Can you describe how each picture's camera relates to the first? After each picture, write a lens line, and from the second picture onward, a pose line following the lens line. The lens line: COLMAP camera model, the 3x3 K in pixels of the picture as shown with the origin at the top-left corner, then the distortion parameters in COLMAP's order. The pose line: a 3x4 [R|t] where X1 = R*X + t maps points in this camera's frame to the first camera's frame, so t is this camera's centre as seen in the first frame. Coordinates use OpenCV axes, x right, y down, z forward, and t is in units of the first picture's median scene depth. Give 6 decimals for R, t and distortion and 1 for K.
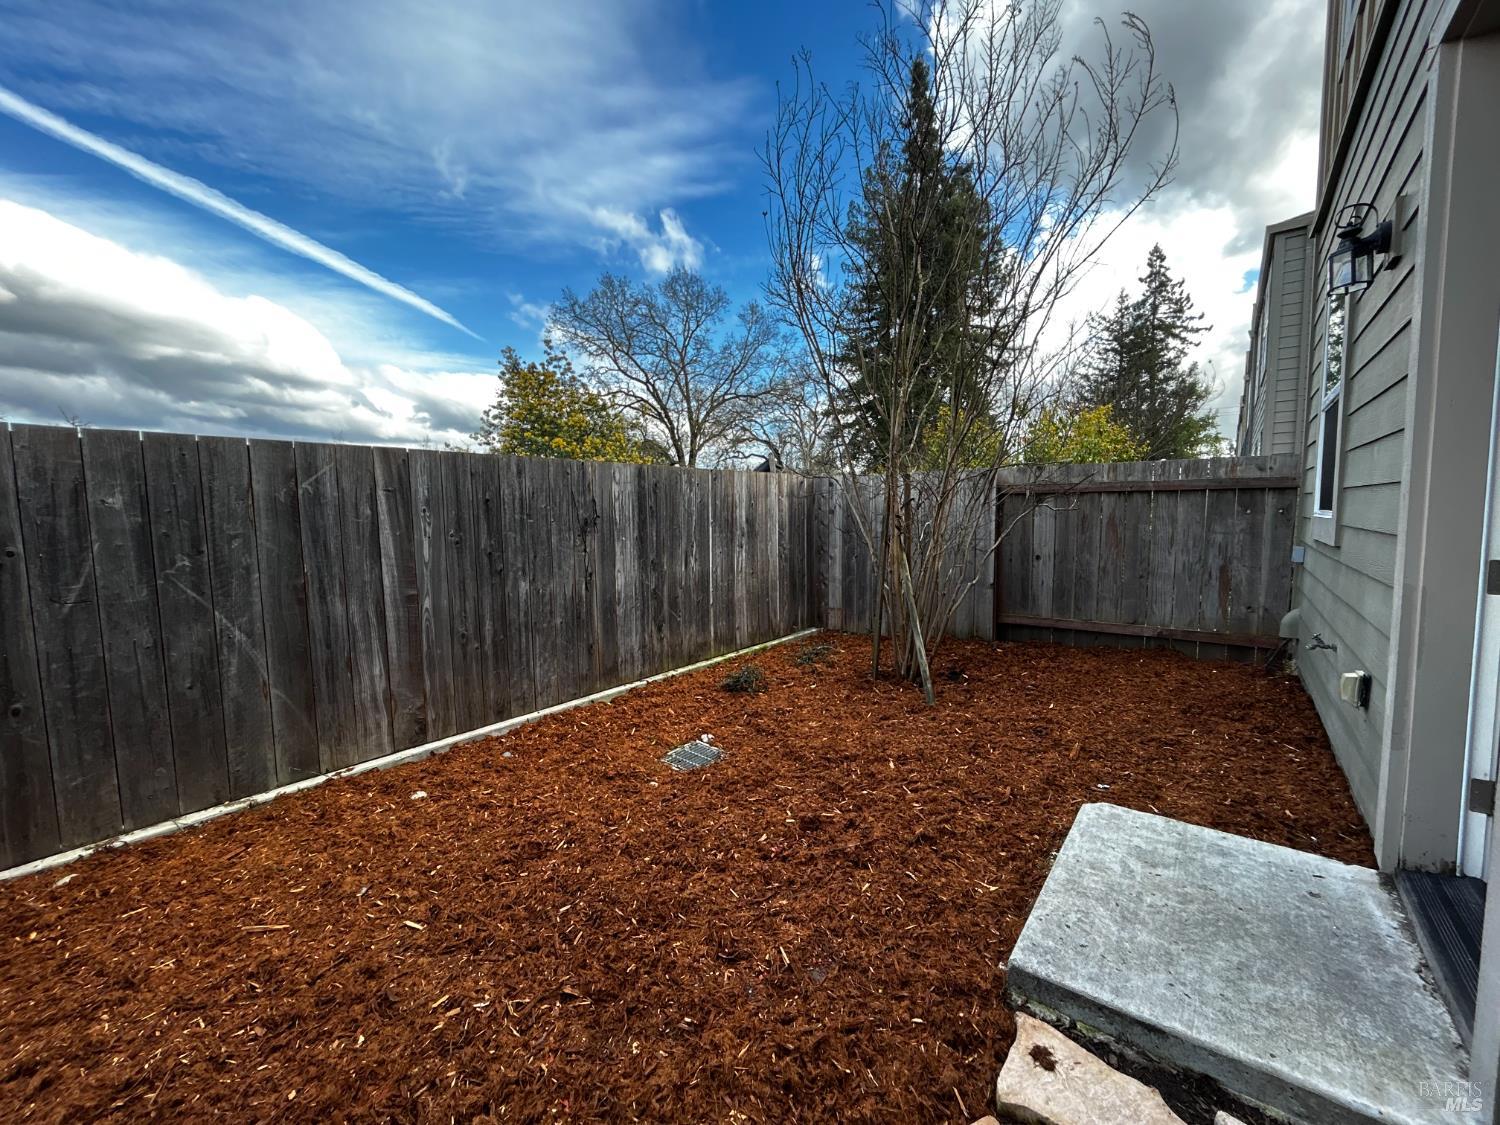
lens RADIAL K [[610.4, 0, 751.1], [0, 610.4, 563.1], [0, 0, 1]] dist [0.002915, 0.000170]
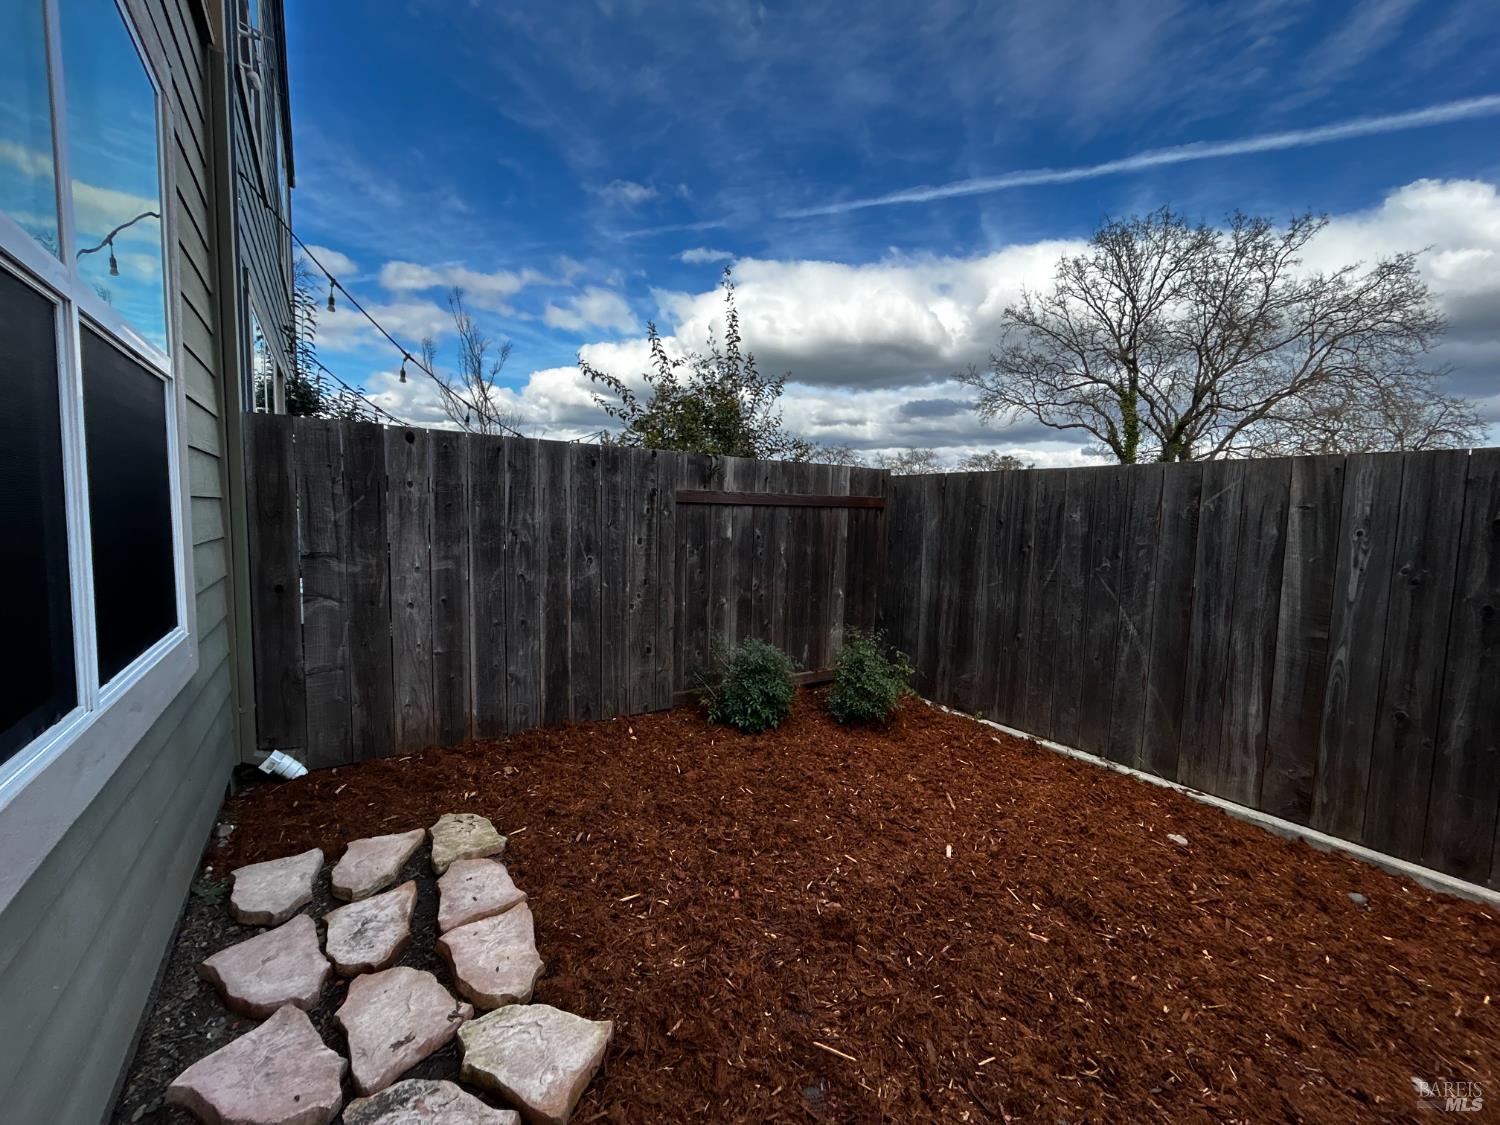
lens RADIAL K [[610.4, 0, 750.4], [0, 610.4, 561.9], [0, 0, 1]] dist [0.002915, 0.000170]
pose [[-0.306469, 0.084692, -0.948105, 0.377362], [-0.103311, 0.987191, 0.121578, -0.059461], [0.946258, 0.135209, -0.293794, 0.465195]]
